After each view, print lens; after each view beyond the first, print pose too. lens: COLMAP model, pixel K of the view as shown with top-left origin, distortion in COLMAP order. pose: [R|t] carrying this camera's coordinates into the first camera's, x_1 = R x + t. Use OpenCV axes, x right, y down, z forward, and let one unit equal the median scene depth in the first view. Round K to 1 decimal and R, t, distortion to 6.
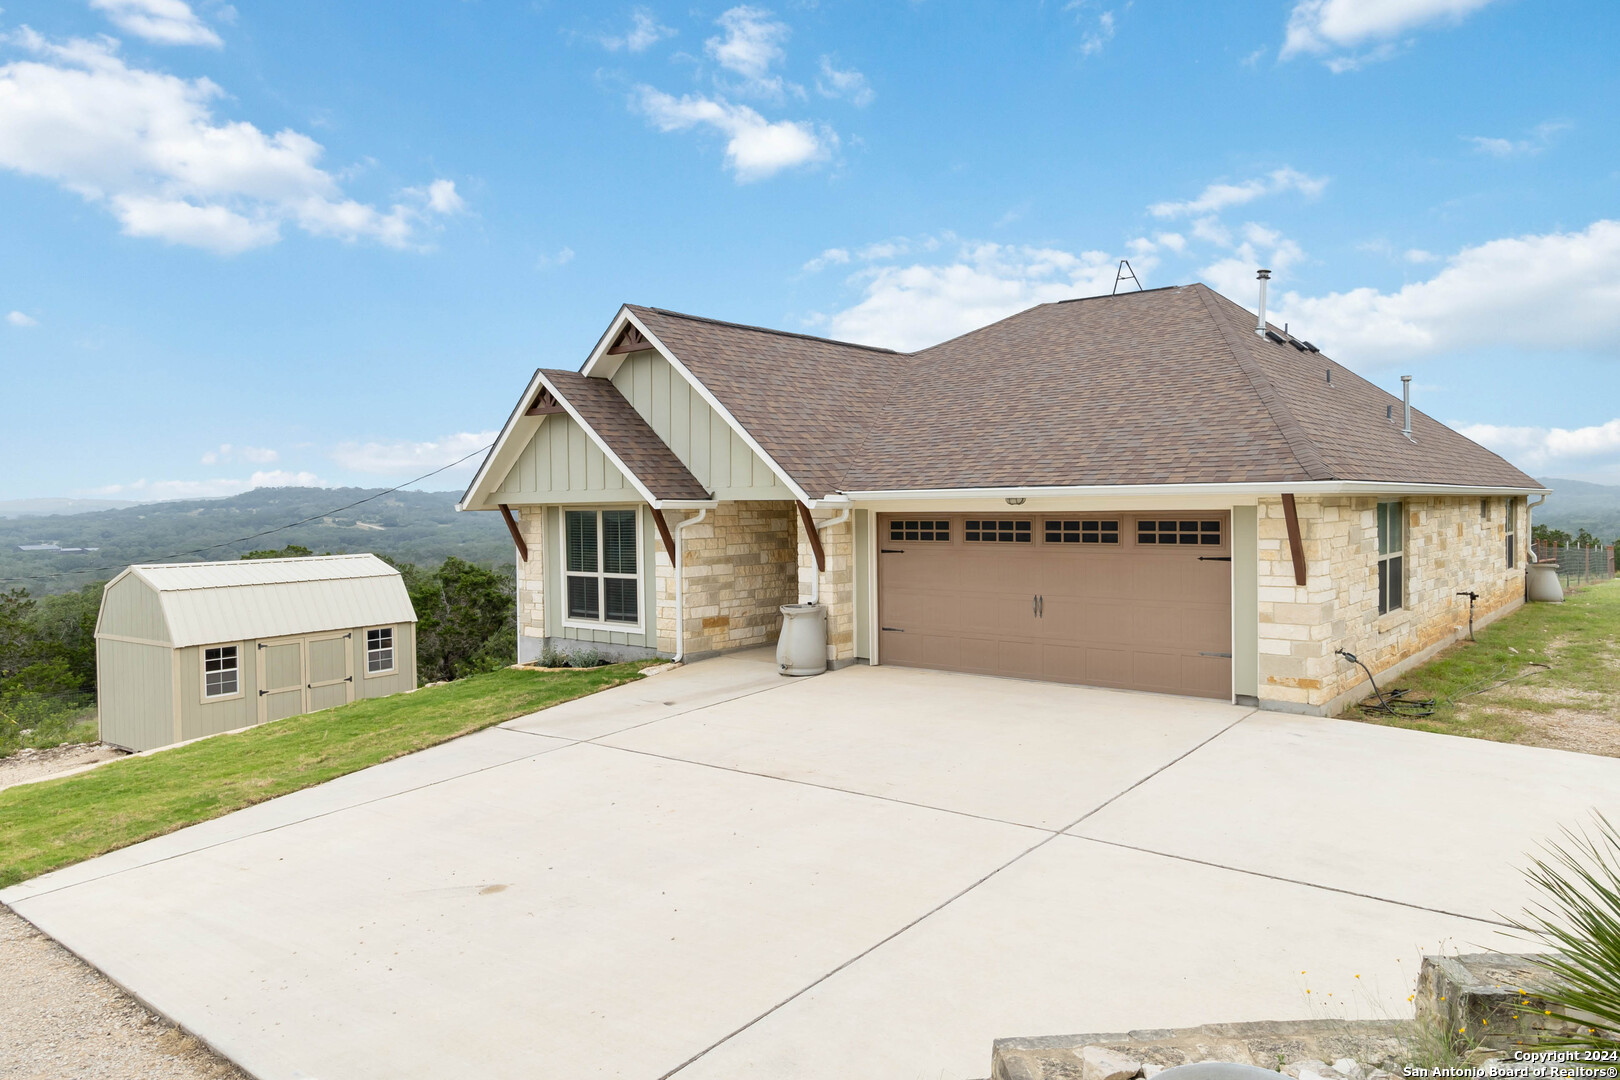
lens RADIAL K [[1081.3, 0, 805.2], [0, 1081.3, 540.3], [0, 0, 1]] dist [0.013466, 0.001715]
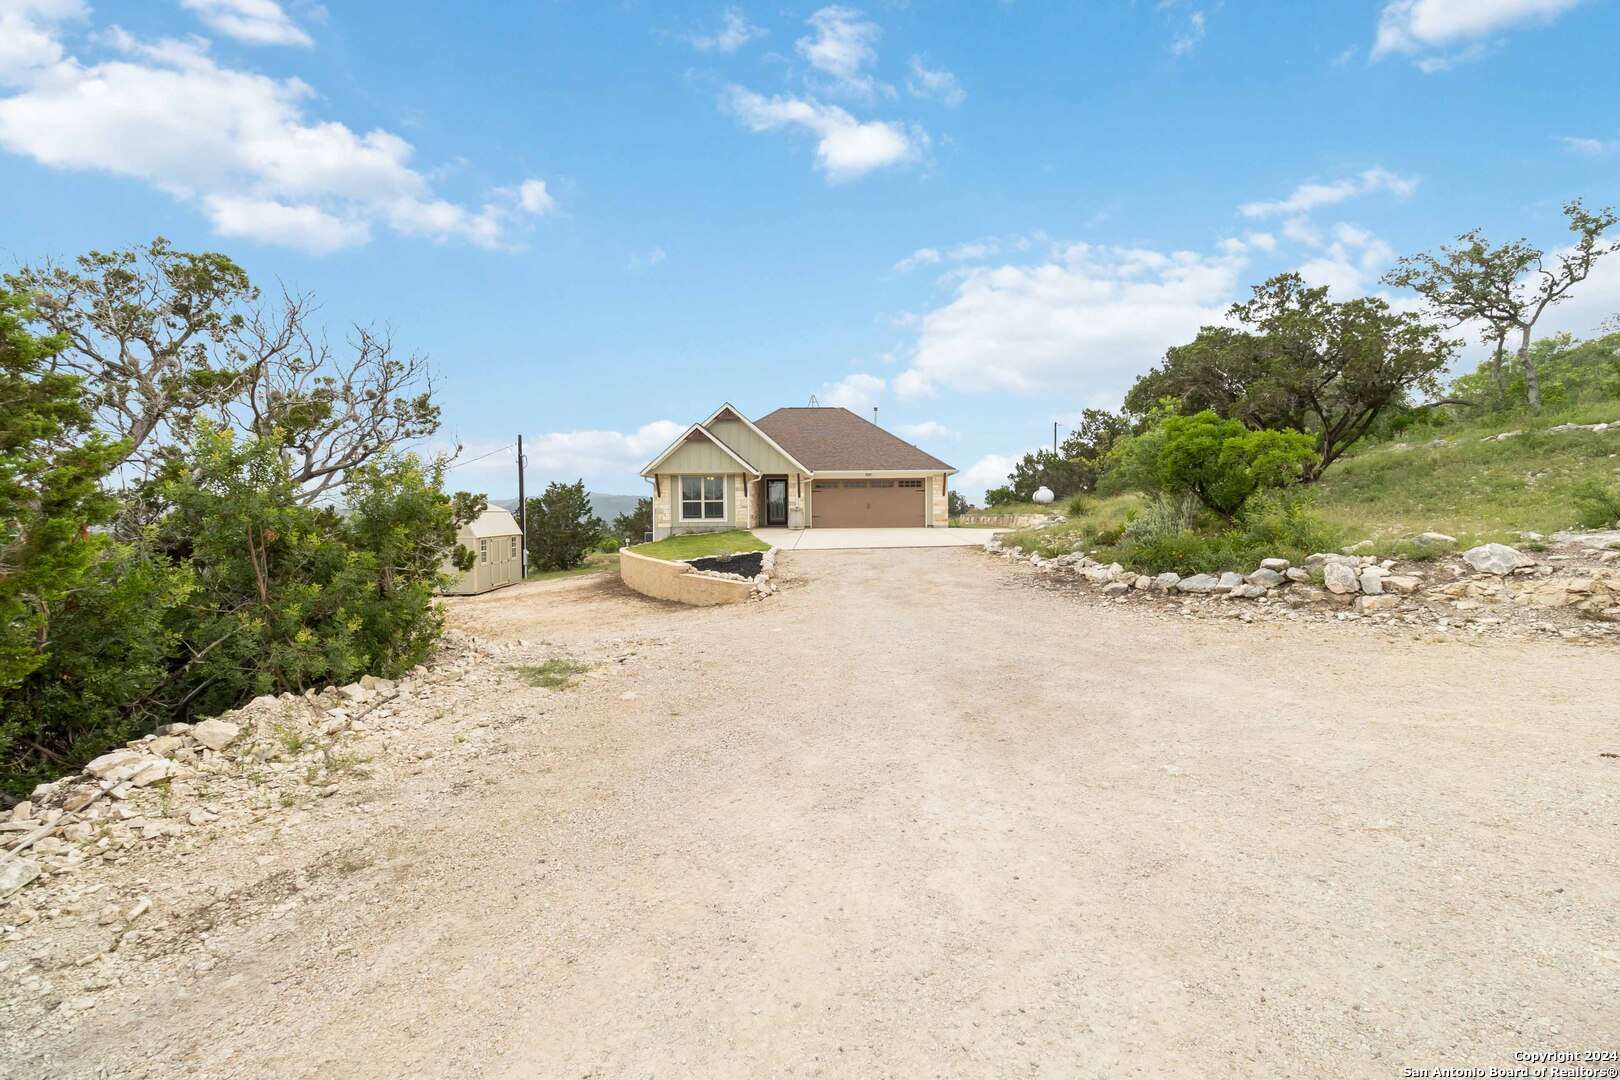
lens RADIAL K [[759.6, 0, 813.7], [0, 759.6, 532.8], [0, 0, 1]] dist [0.006398, -0.000023]
pose [[0.795668, -0.007437, 0.605688, -1.129425], [0.015704, 0.999842, -0.008353, 0.132791], [-0.605530, 0.016158, 0.795659, -0.662126]]
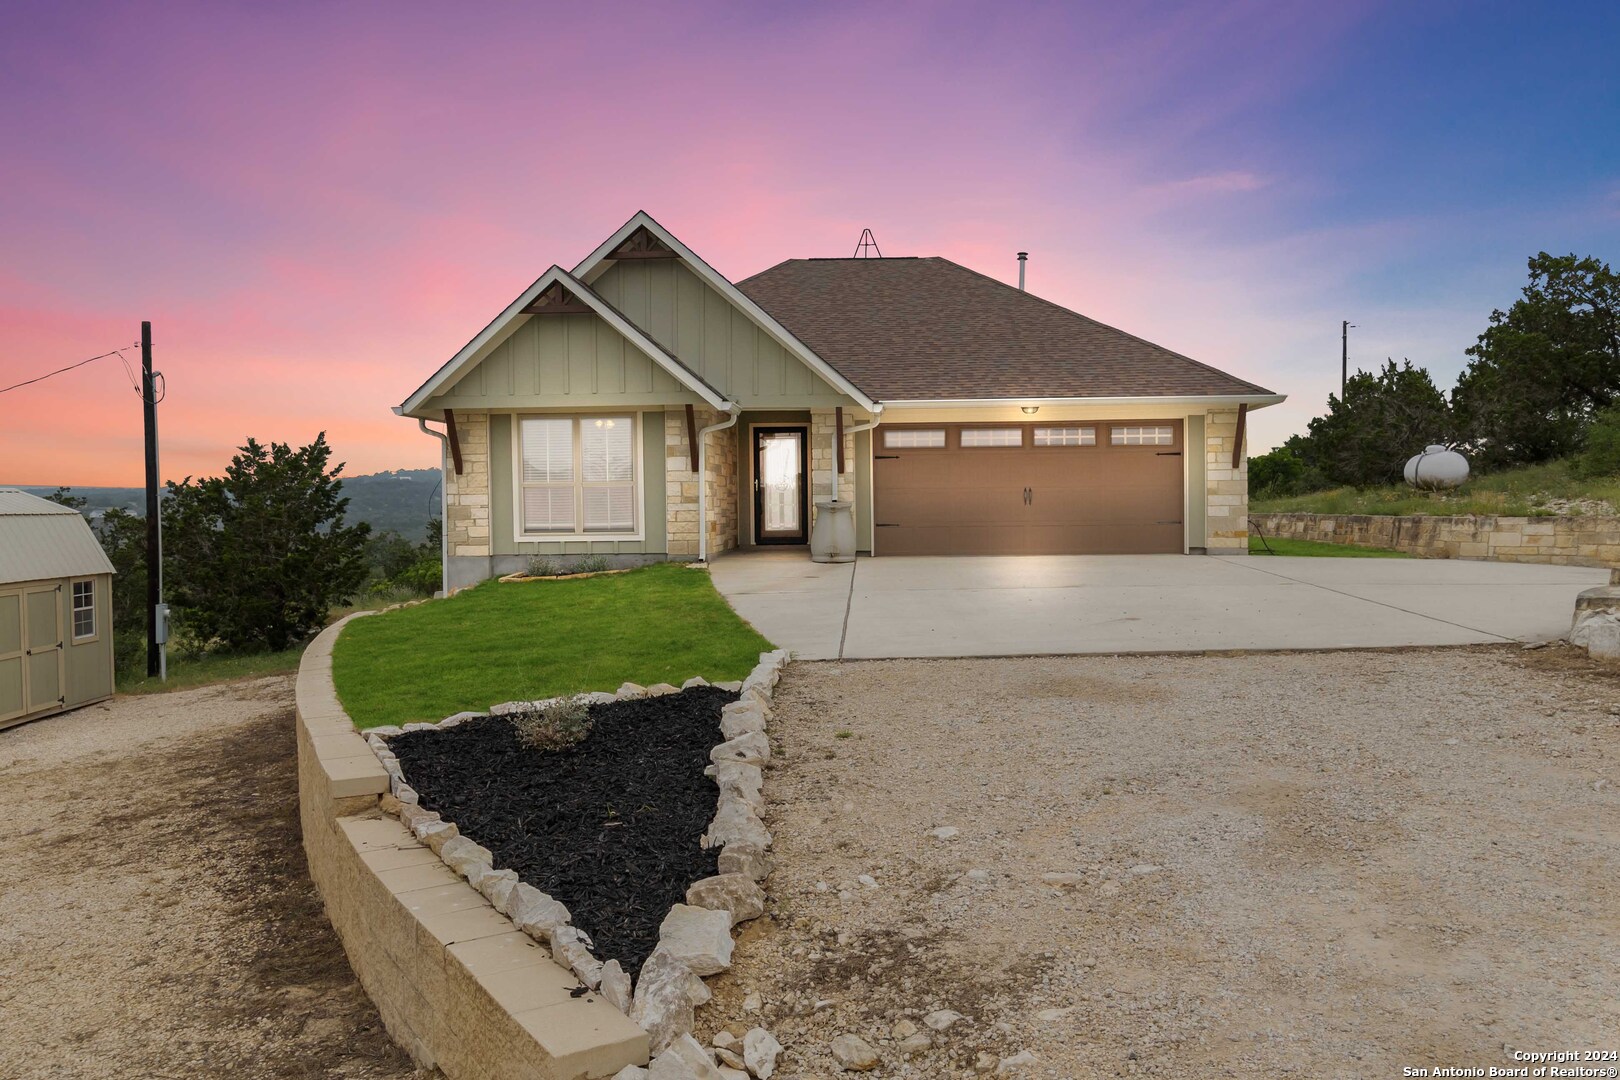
lens RADIAL K [[1281.6, 0, 817.1], [0, 1281.6, 547.4], [0, 0, 1]] dist [0.003694, -0.009983]
pose [[0.807234, -0.015220, 0.590036, -0.712606], [0.018851, 0.999822, -0.000001, 0.094862], [-0.589931, 0.011124, 0.807377, -0.055367]]
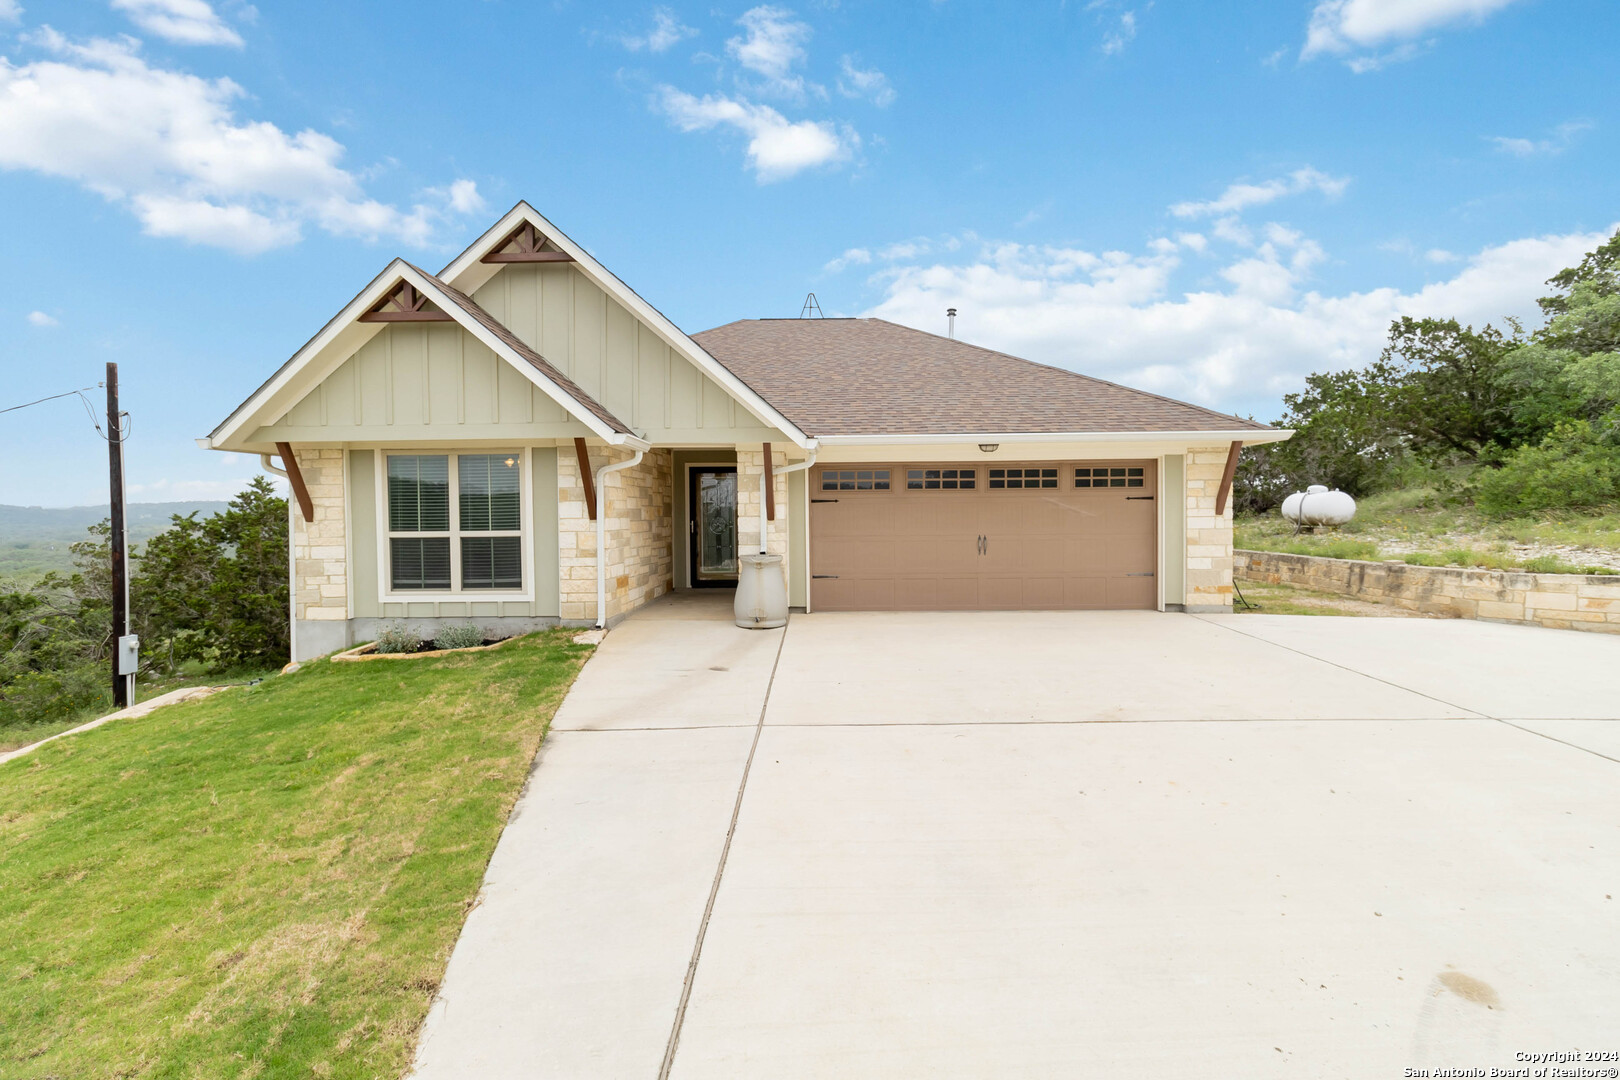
lens RADIAL K [[759.6, 0, 819.8], [0, 759.6, 532.2], [0, 0, 1]] dist [0.006398, -0.000023]
pose [[0.785761, -0.008549, 0.618472, -0.335221], [0.018744, 0.999774, -0.009994, 0.042579], [-0.618247, 0.019446, 0.785744, 0.391538]]
